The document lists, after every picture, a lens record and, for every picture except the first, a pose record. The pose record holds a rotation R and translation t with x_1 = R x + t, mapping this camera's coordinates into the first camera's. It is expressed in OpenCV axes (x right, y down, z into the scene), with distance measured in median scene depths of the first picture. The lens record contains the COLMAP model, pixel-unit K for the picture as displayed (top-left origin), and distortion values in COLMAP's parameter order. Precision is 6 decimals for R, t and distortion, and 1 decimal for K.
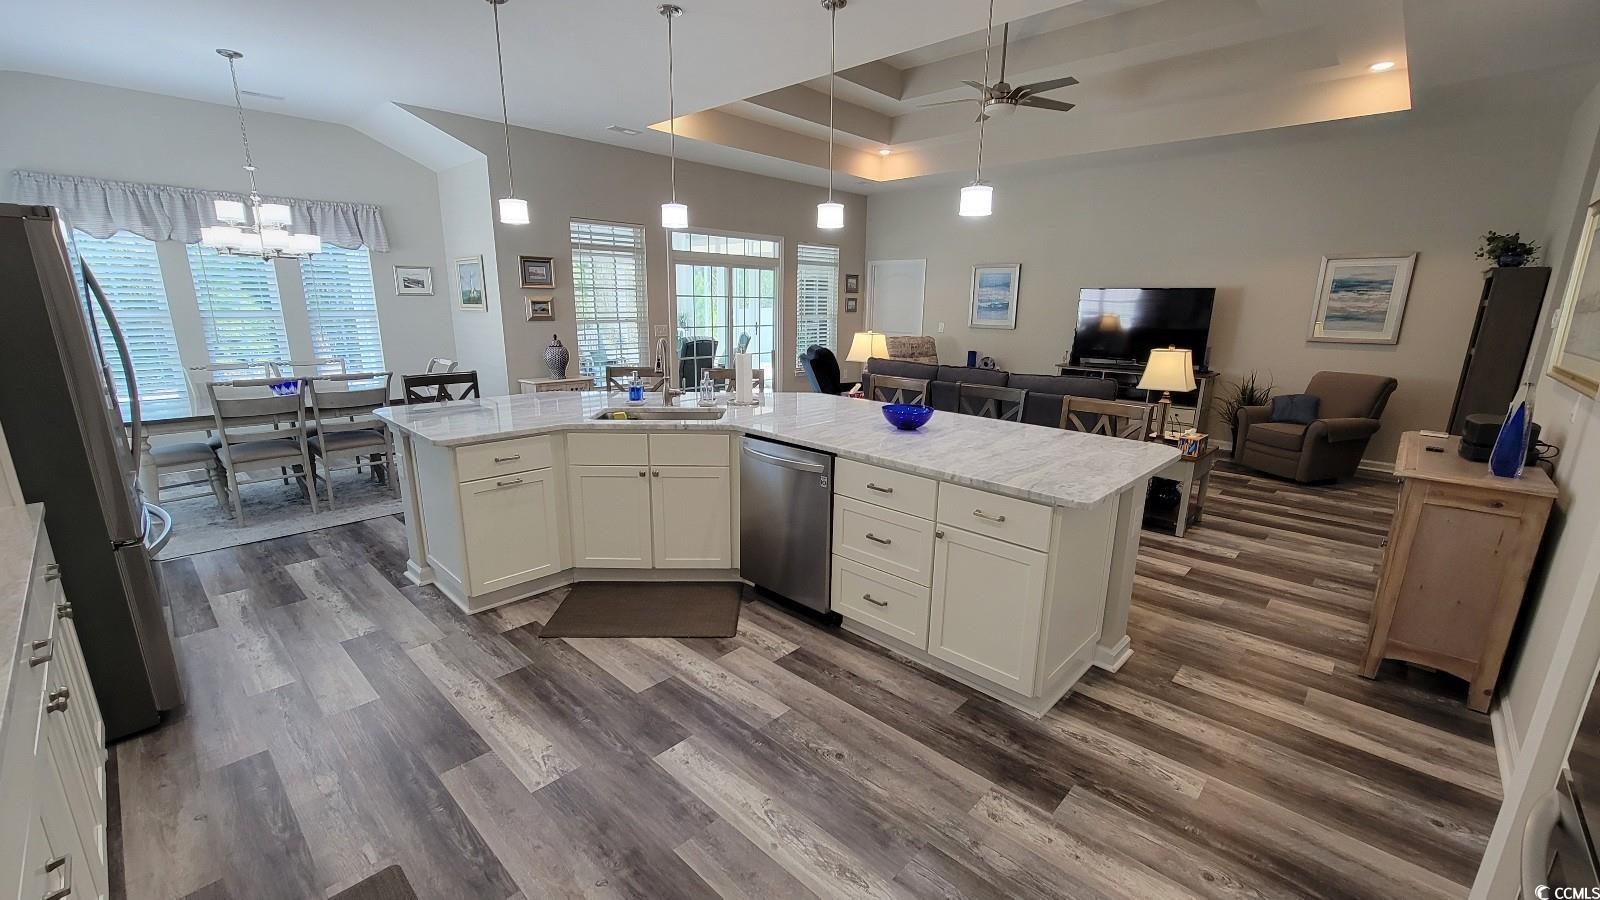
lens RADIAL K [[649.0, 0, 799.0], [0, 649.0, 462.3], [0, 0, 1]] dist [-0.000679, -0.000038]
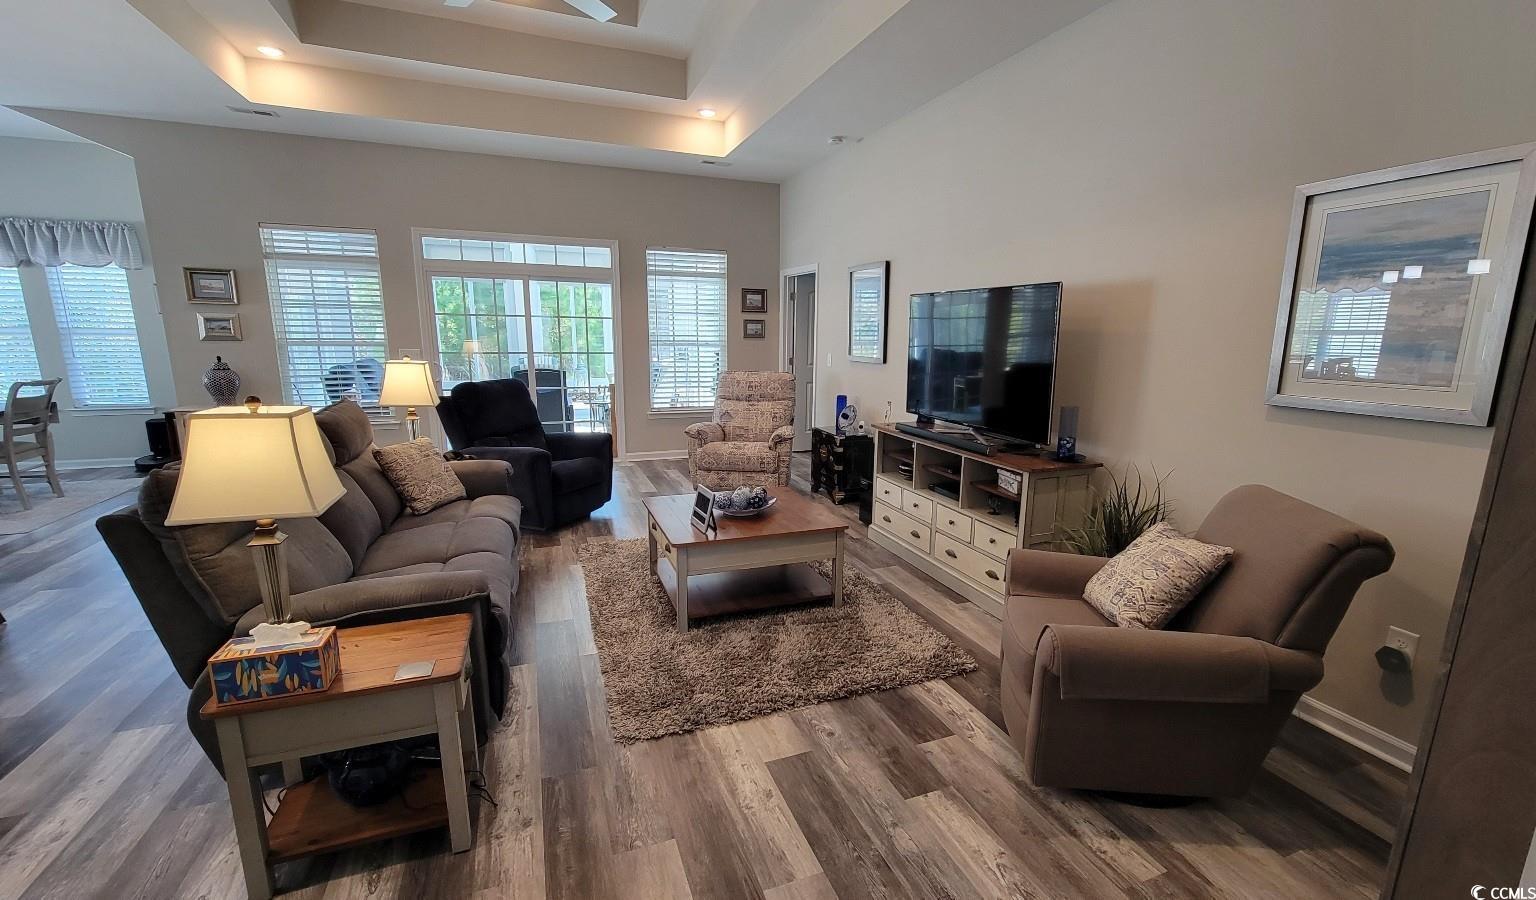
lens RADIAL K [[652.5, 0, 795.6], [0, 652.5, 463.1], [0, 0, 1]] dist [-0.000664, 0.000675]
pose [[0.909346, 0.083652, -0.407545, 0.701225], [-0.103375, 0.994287, -0.026573, -0.112379], [0.402994, 0.066294, 0.912799, 0.528630]]
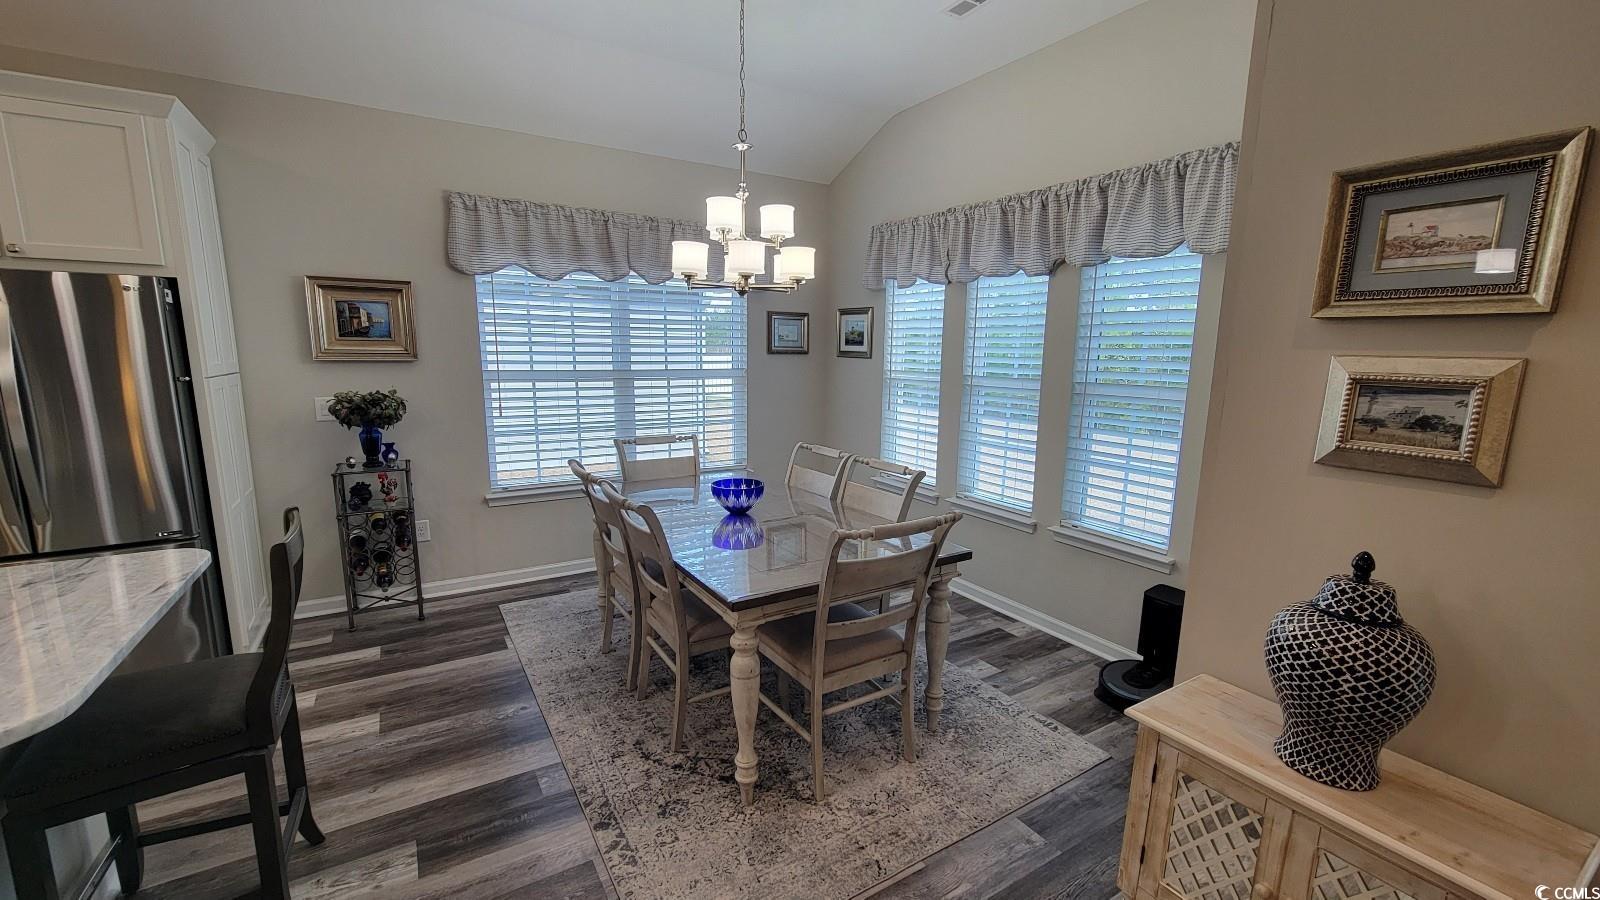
lens RADIAL K [[649.0, 0, 799.0], [0, 649.0, 462.3], [0, 0, 1]] dist [-0.000679, -0.000038]
pose [[-0.257952, 0.149004, -0.954599, -0.157801], [-0.255672, 0.942286, 0.216170, -0.222907], [0.931715, 0.299826, -0.204968, 0.884837]]
